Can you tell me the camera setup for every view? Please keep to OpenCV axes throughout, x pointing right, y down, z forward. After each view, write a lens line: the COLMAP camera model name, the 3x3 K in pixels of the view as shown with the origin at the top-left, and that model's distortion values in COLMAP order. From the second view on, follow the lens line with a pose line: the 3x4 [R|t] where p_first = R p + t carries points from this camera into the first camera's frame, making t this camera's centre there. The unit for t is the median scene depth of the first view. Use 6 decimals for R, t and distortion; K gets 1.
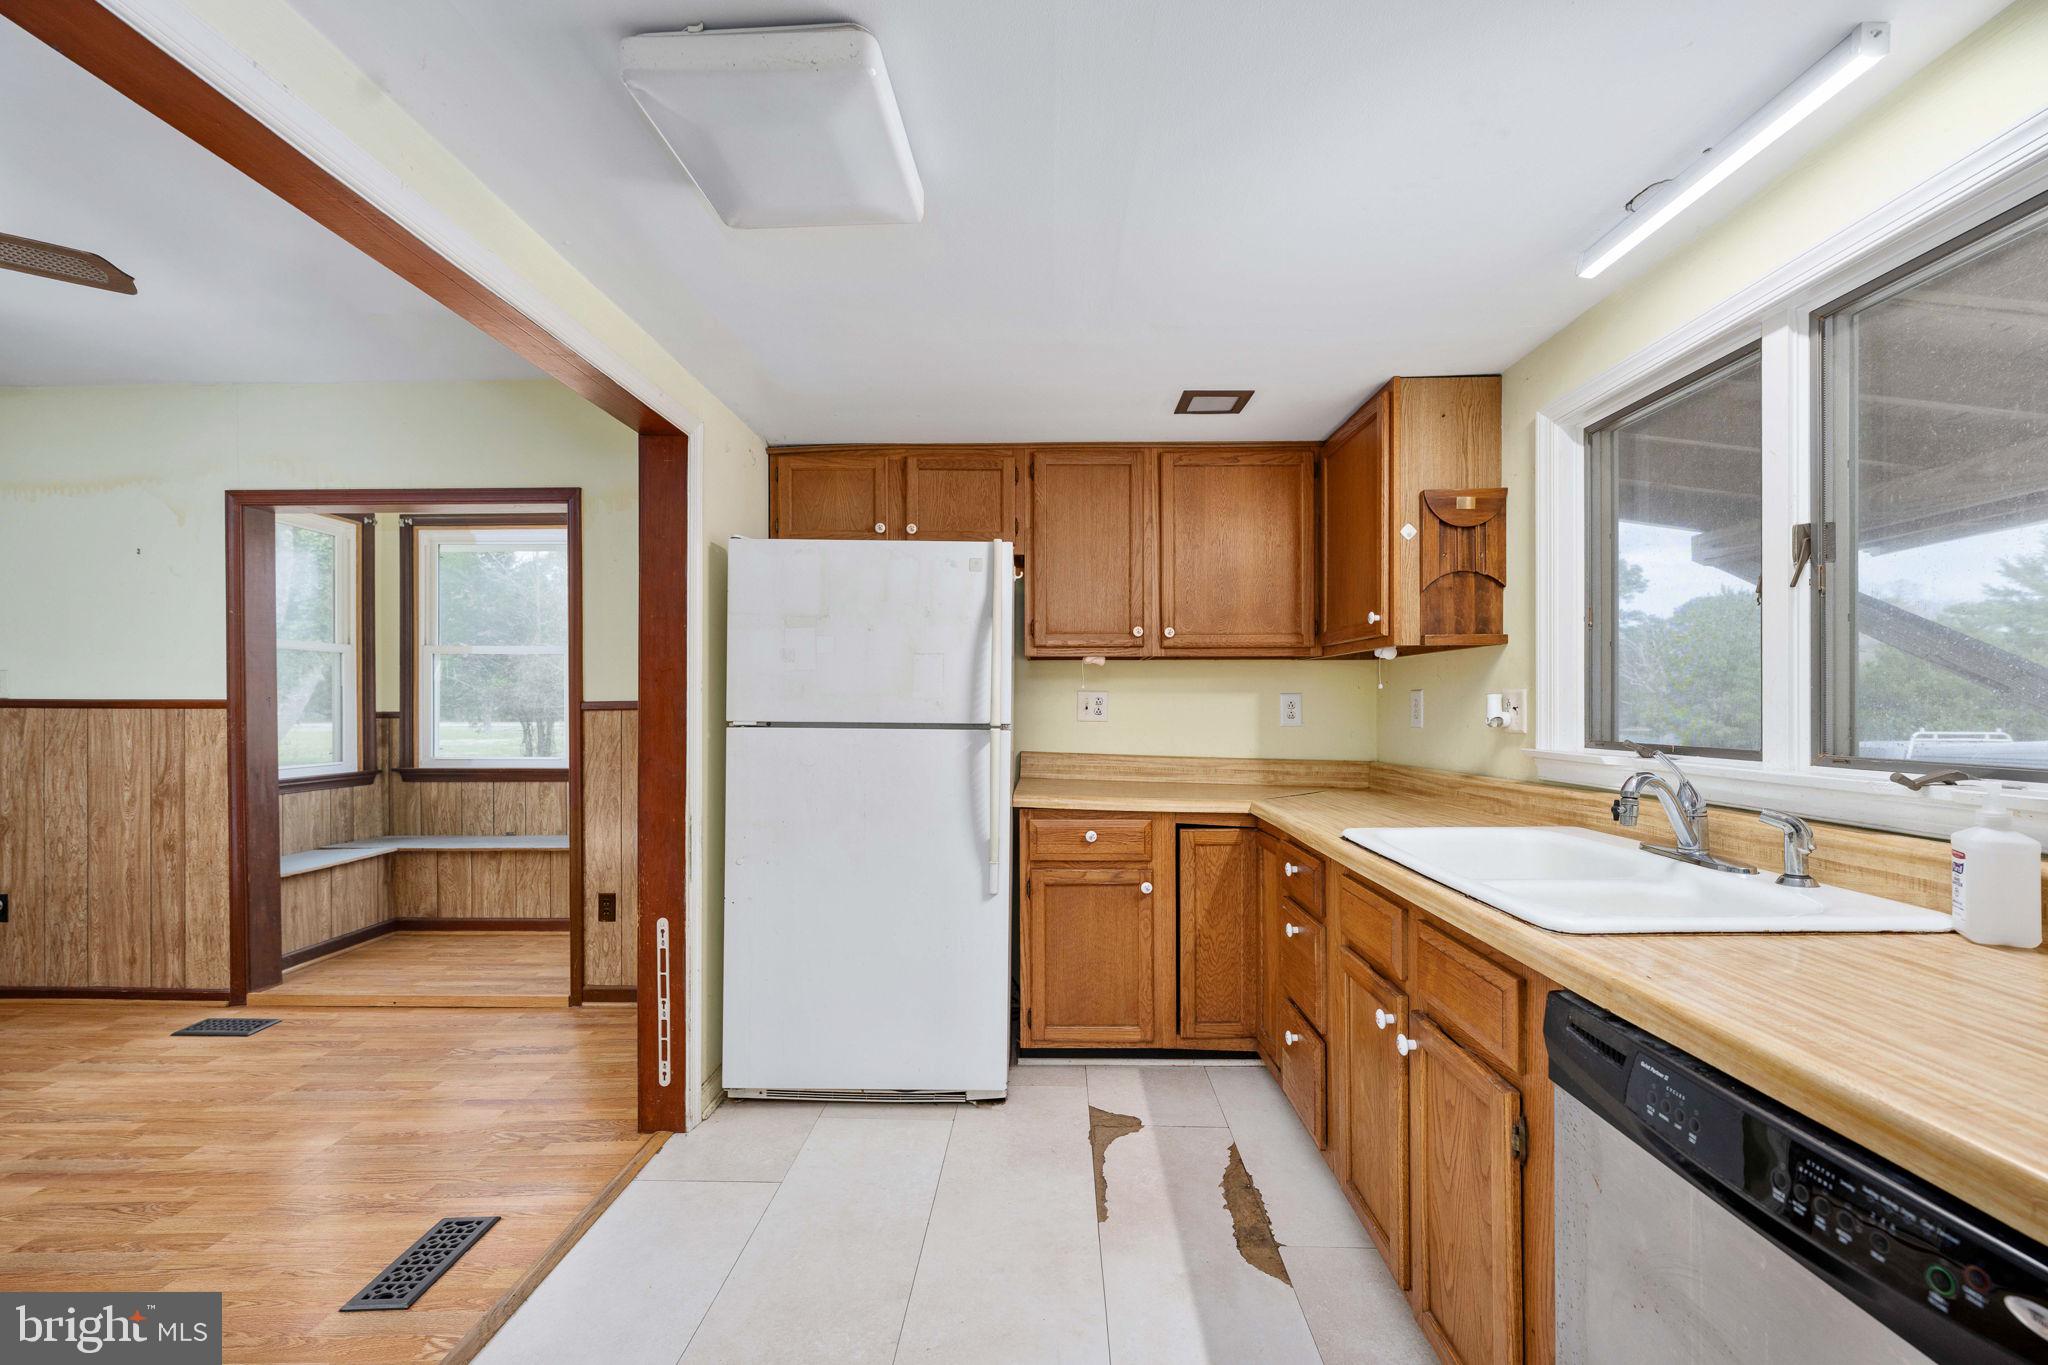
lens RADIAL K [[825.9, 0, 1027.7], [0, 825.9, 715.5], [0, 0, 1]] dist [-0.000147, 0.000334]
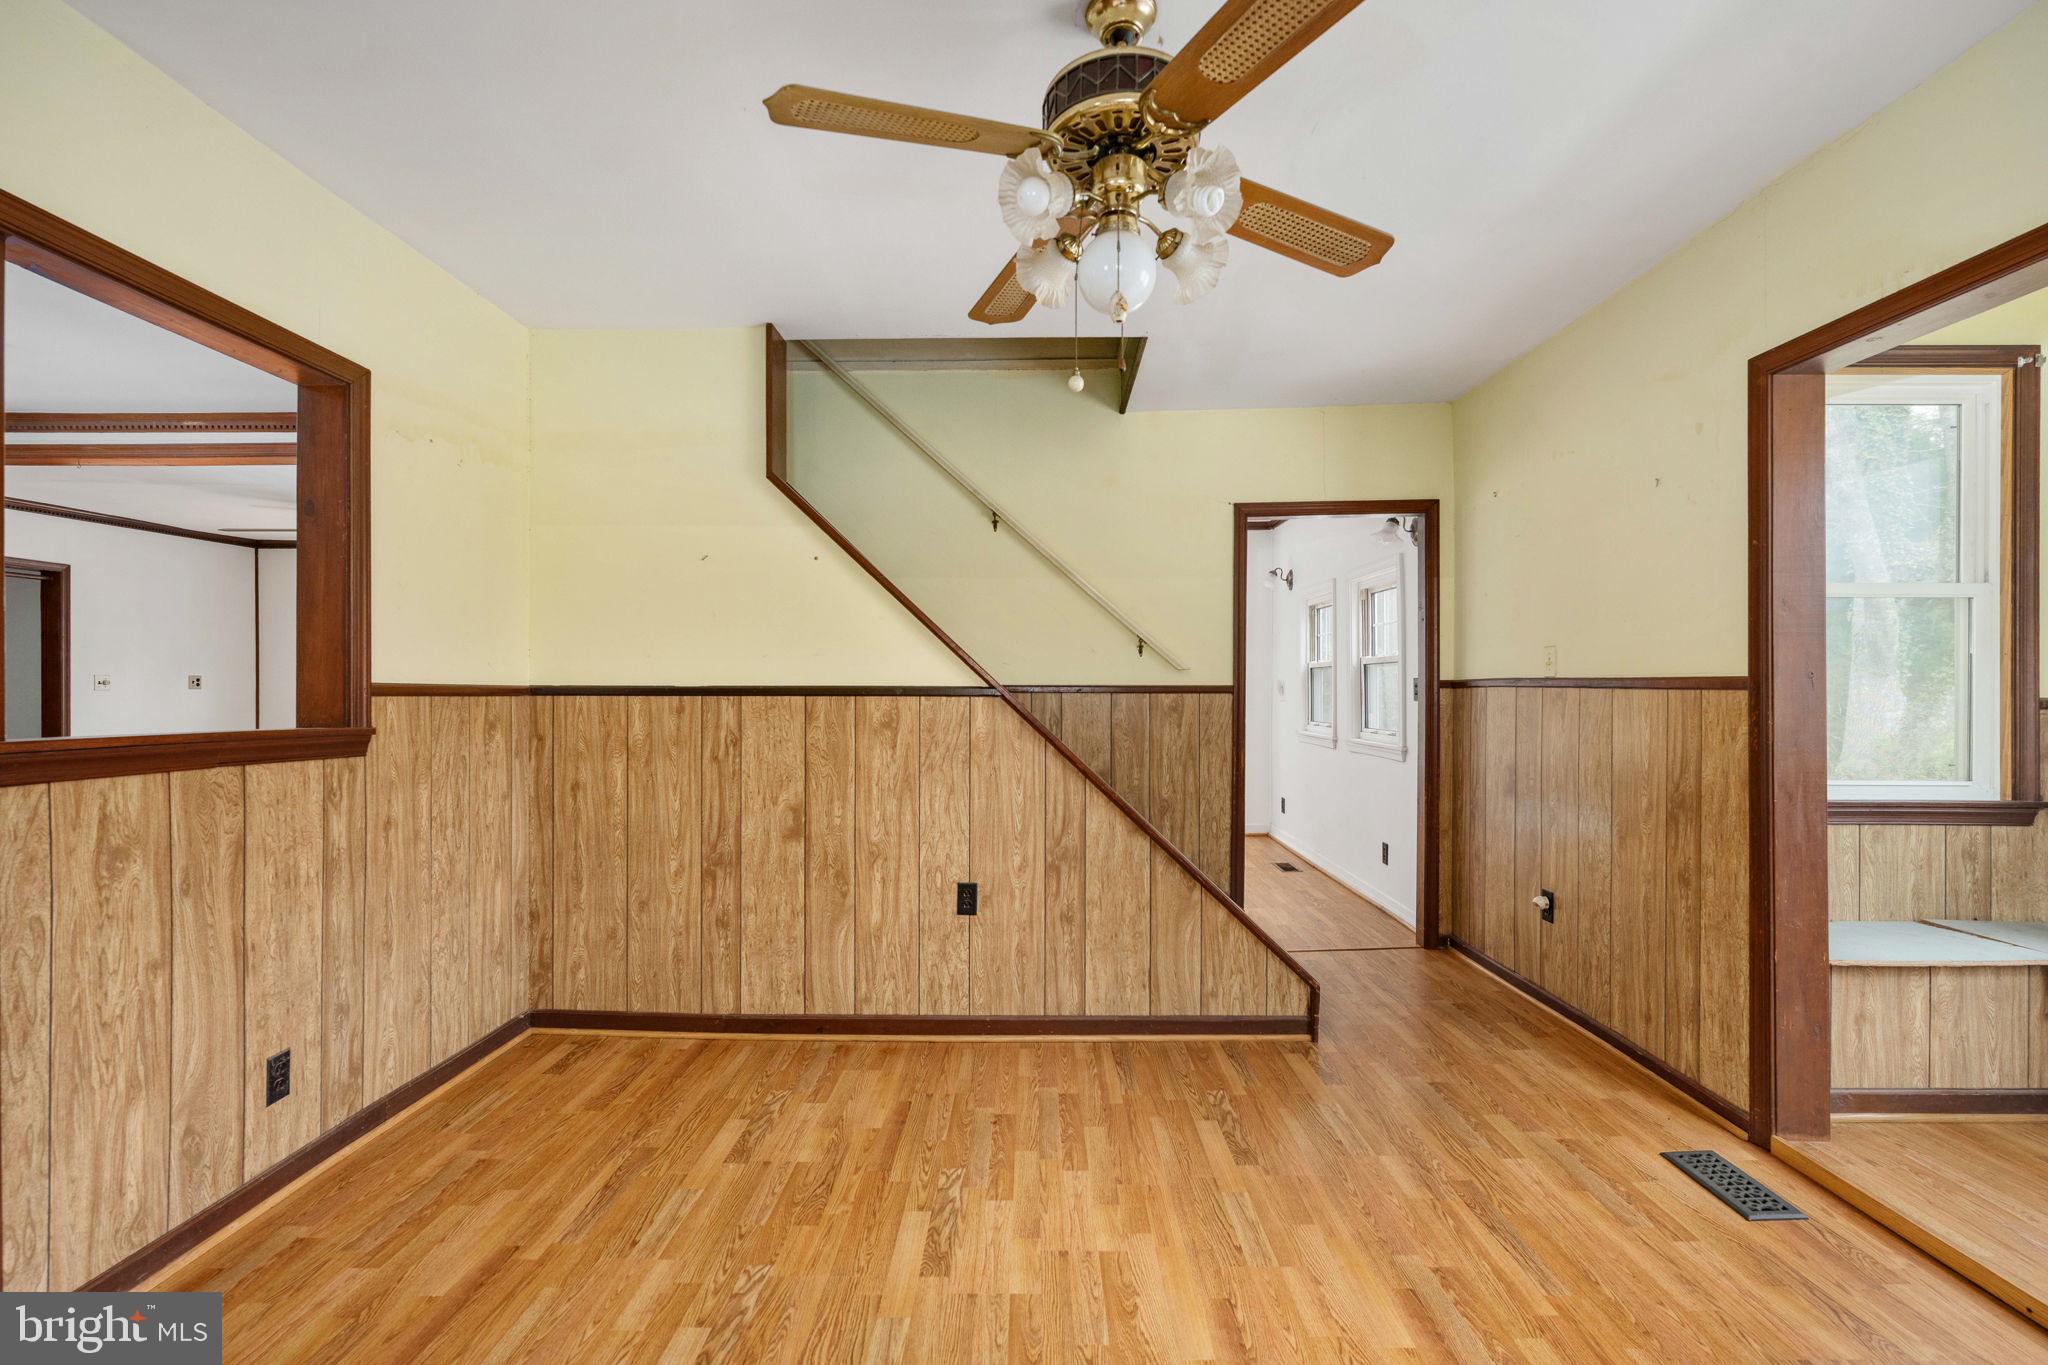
lens RADIAL K [[906.5, 0, 1024.0], [0, 906.5, 682.5], [0, 0, 1]] dist [0.000179, 0.000043]
pose [[0.020816, -0.003726, -0.999776, -0.251584], [-0.015329, 0.999874, -0.004045, -0.002555], [0.999666, 0.015410, 0.020756, 0.398801]]
